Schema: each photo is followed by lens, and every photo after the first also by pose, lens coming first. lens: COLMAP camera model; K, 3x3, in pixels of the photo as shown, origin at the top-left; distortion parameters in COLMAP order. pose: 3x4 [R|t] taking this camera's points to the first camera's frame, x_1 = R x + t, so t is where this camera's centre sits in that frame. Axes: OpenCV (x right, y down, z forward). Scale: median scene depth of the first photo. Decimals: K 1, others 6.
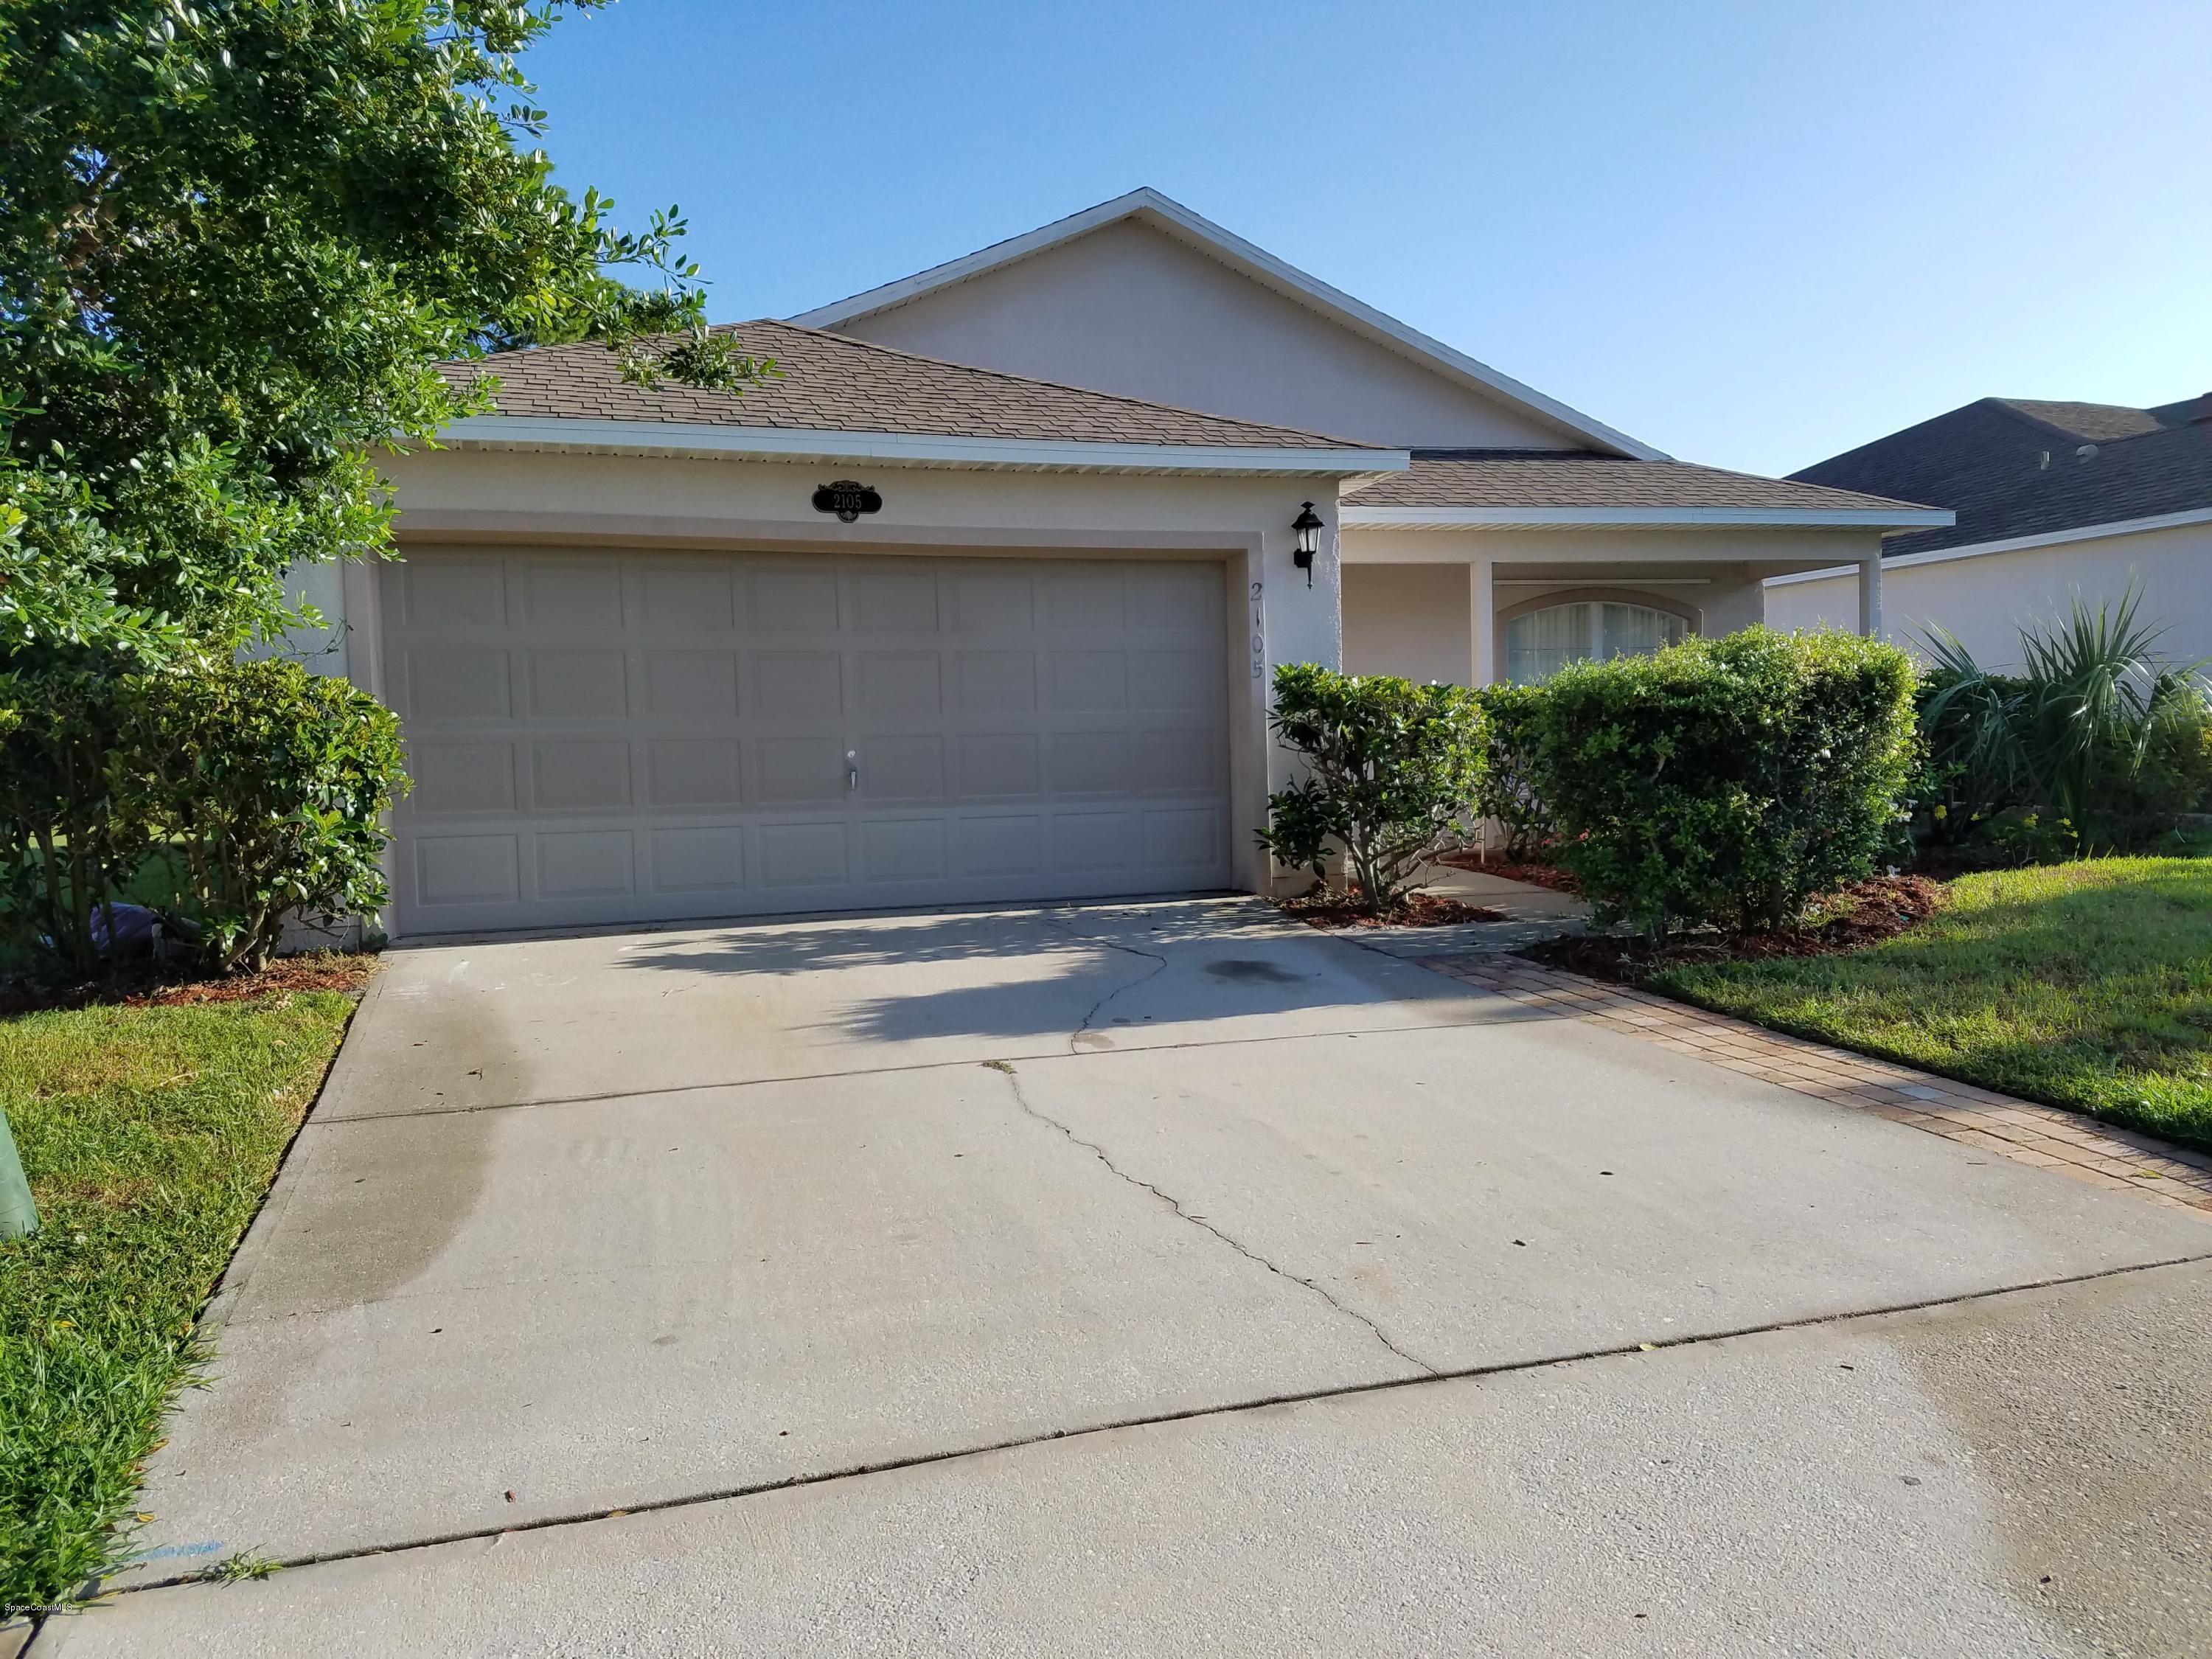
lens RADIAL K [[1678.0, 0, 1073.1], [0, 1678.0, 855.8], [0, 0, 1]] dist [0.116676, -0.111560]
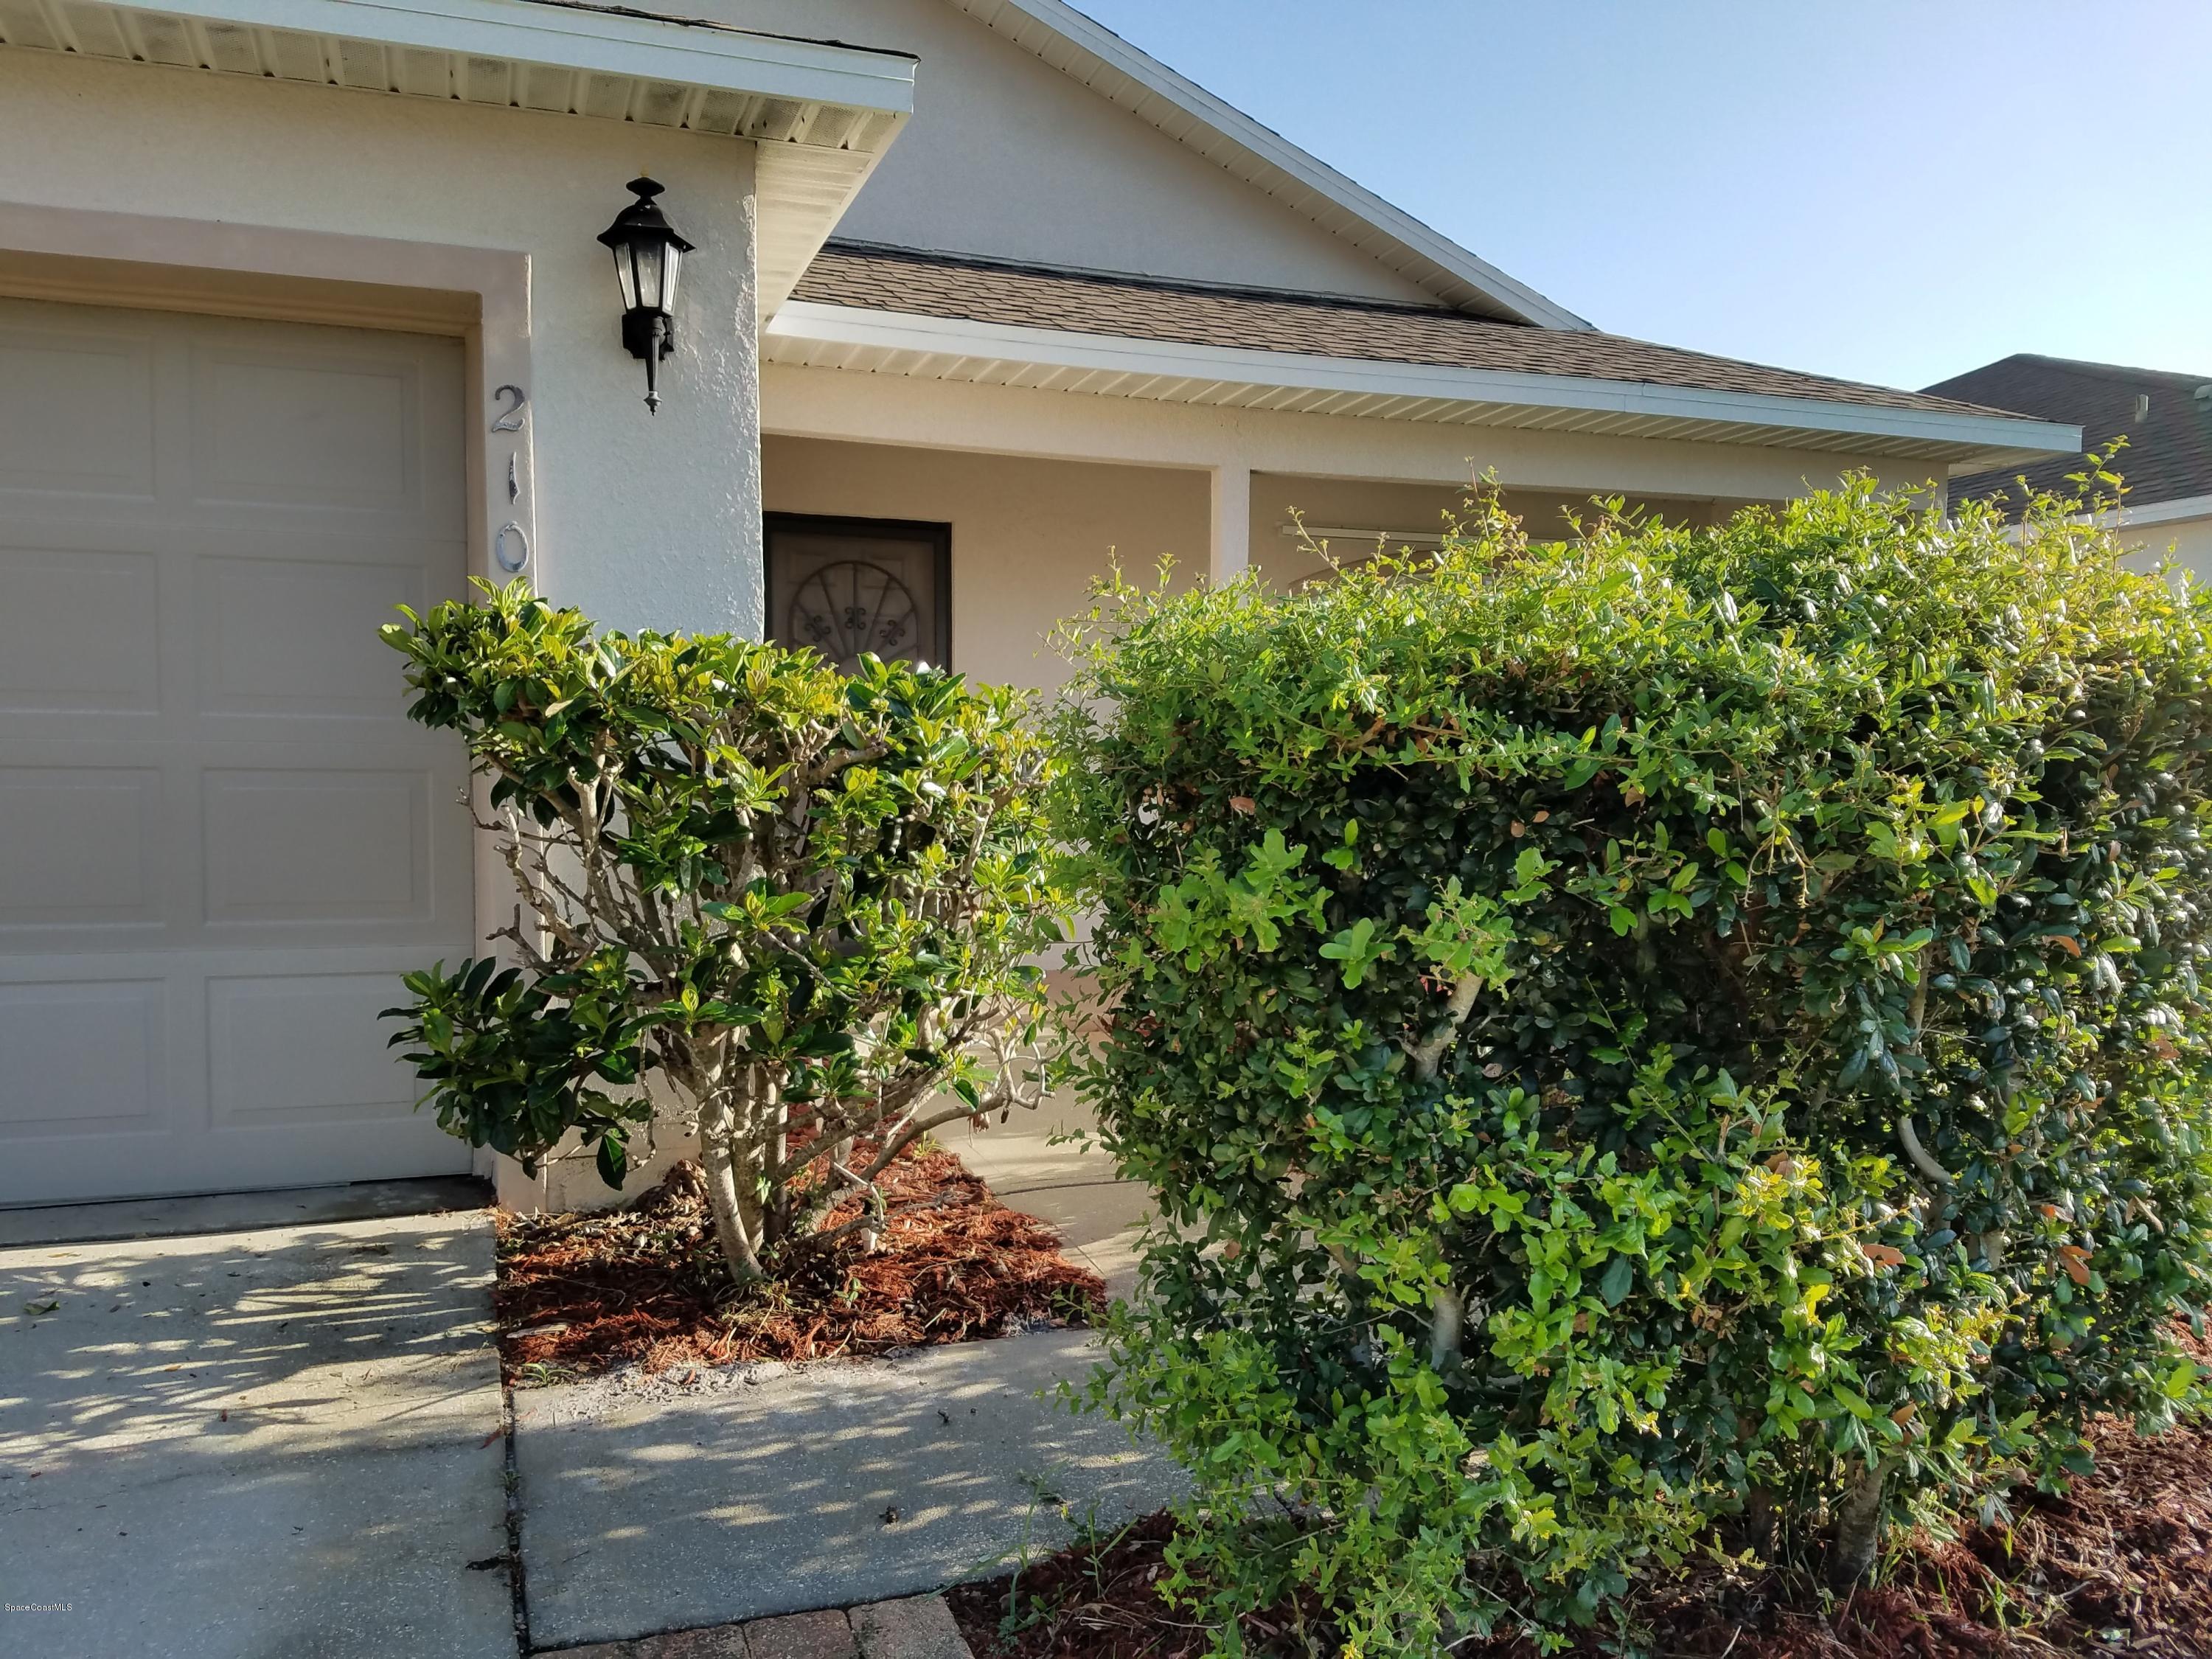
lens RADIAL K [[1678.0, 0, 1091.5], [0, 1678.0, 910.4], [0, 0, 1]] dist [0.116676, -0.111560]
pose [[0.998036, 0.033720, 0.052787, 0.240597], [-0.034615, 0.999270, 0.016135, -0.059374], [-0.052204, -0.017931, 0.998475, 0.654754]]
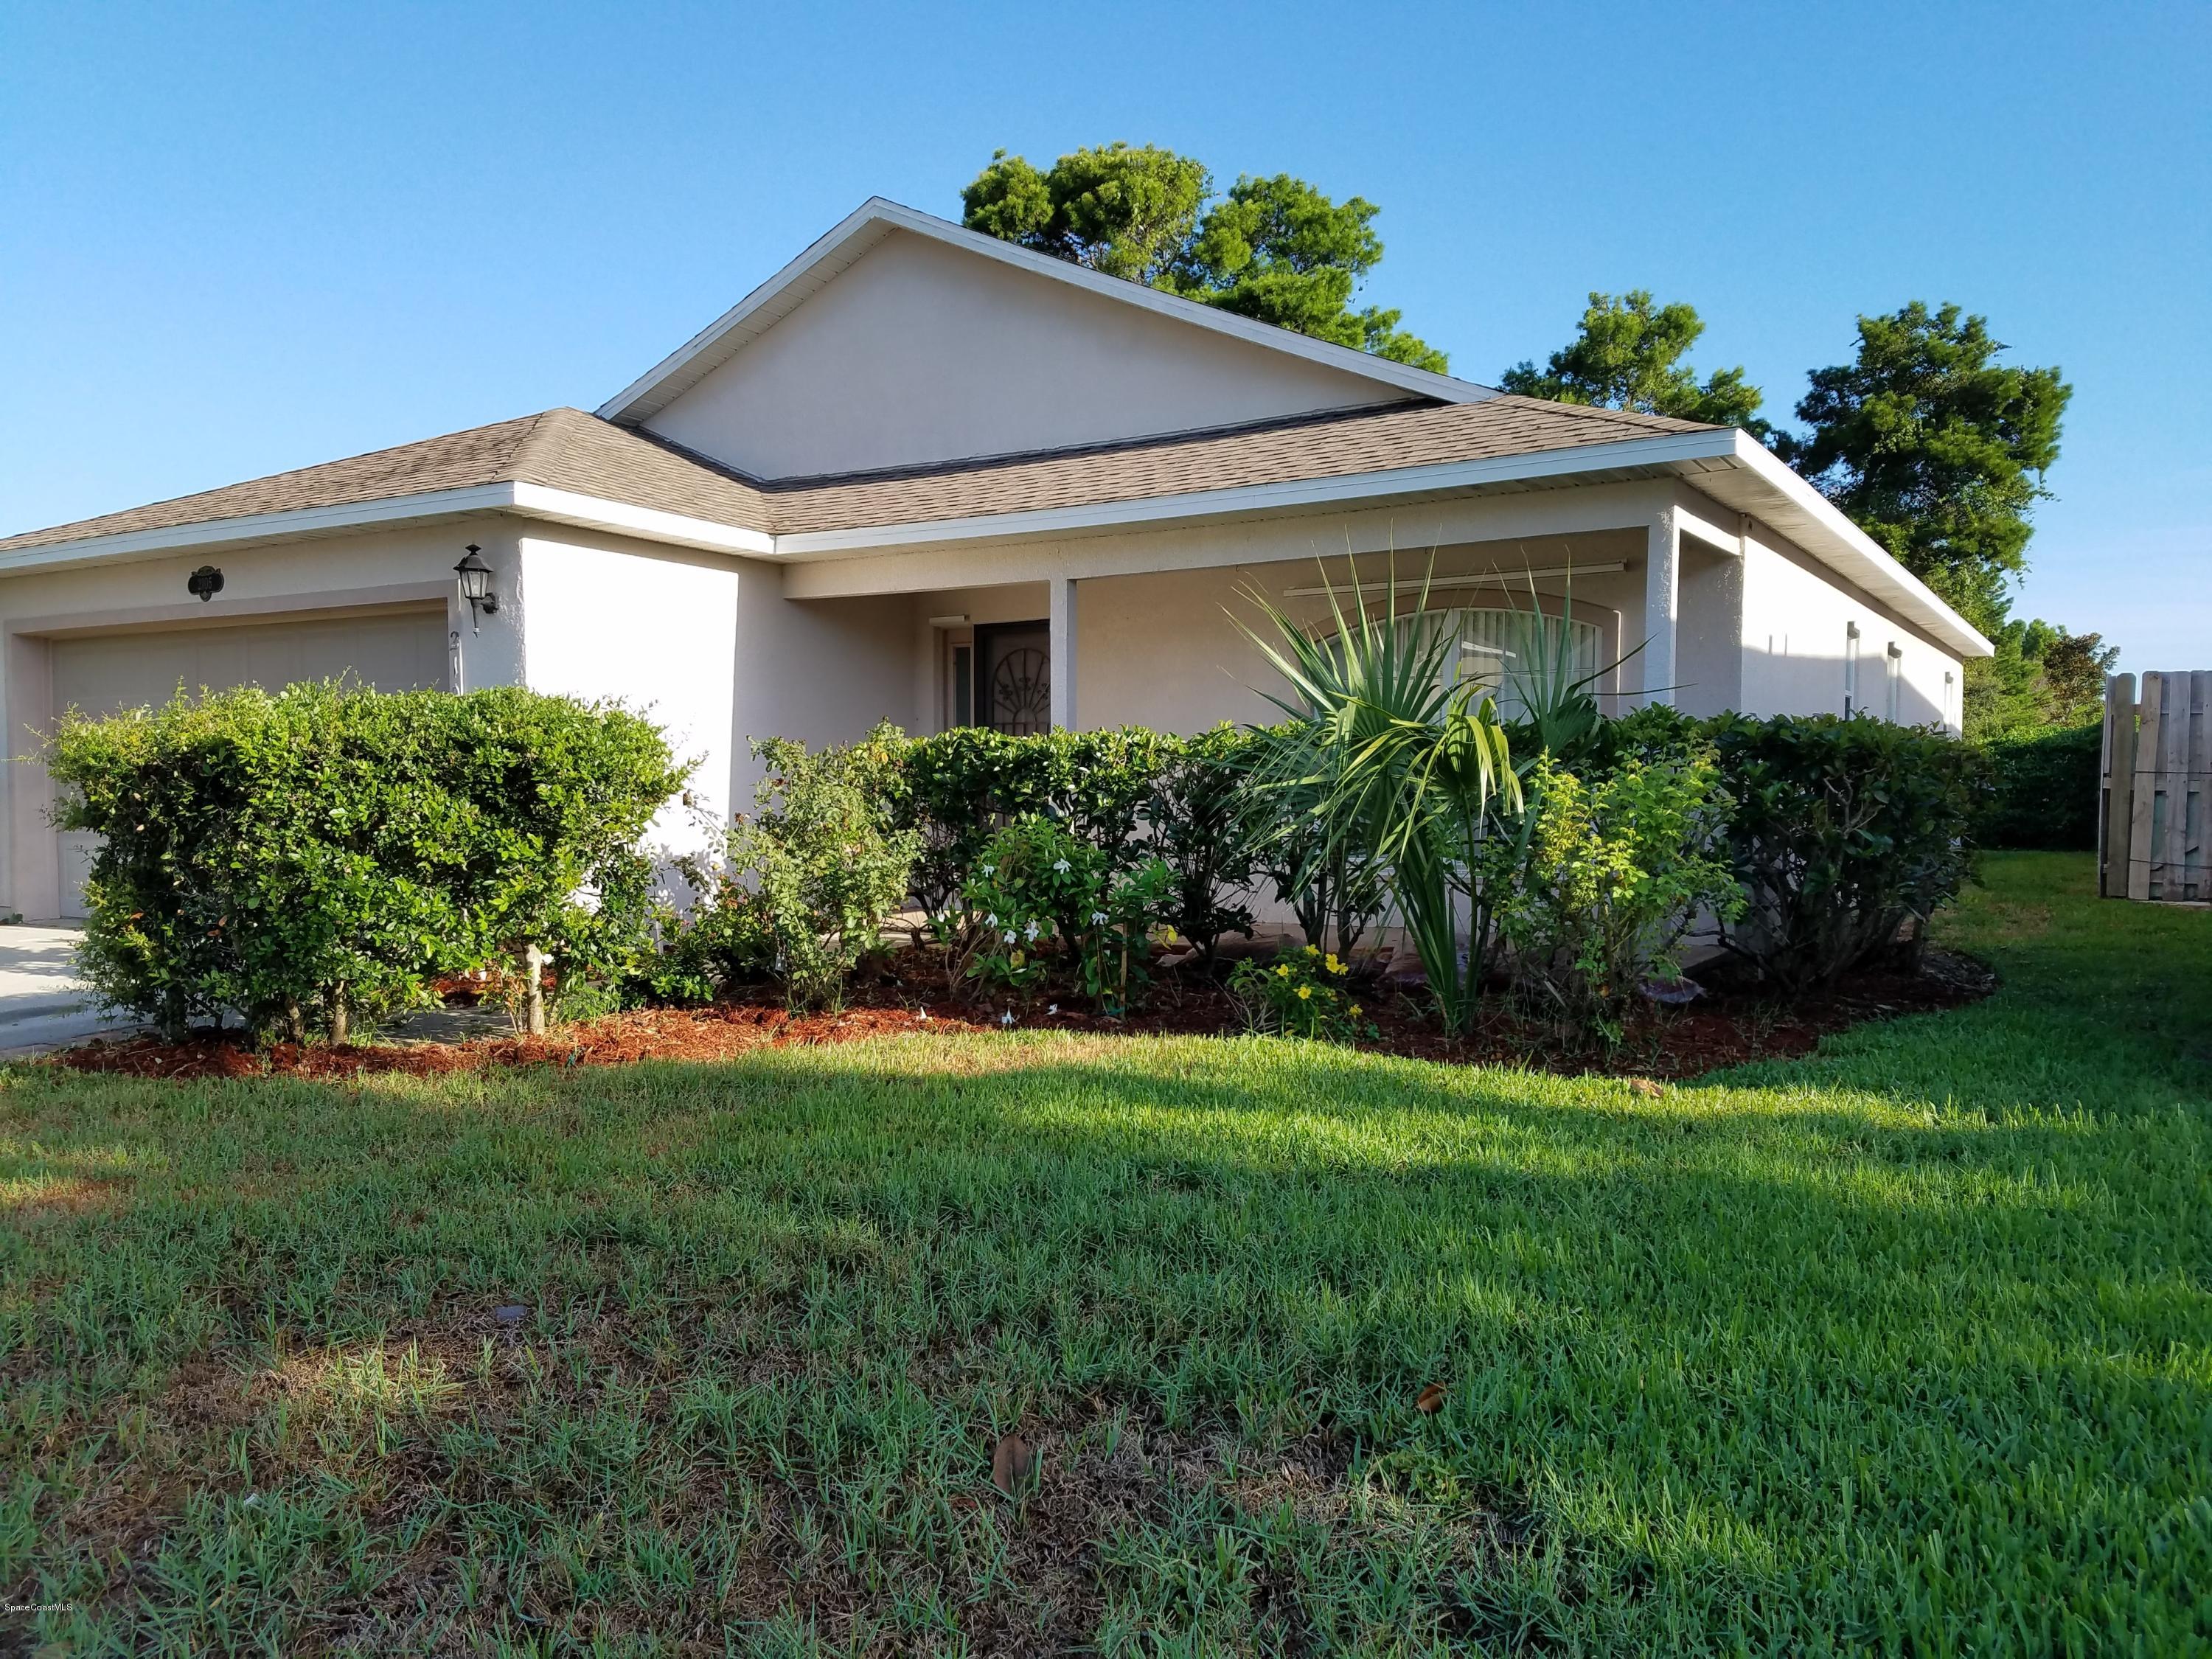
lens RADIAL K [[1678.0, 0, 1117.5], [0, 1678.0, 881.8], [0, 0, 1]] dist [0.116676, -0.111560]
pose [[0.662938, 0.068933, -0.745494, 1.181493], [-0.063478, 0.997342, 0.035772, -0.084754], [0.745978, 0.023608, 0.665552, 0.685460]]
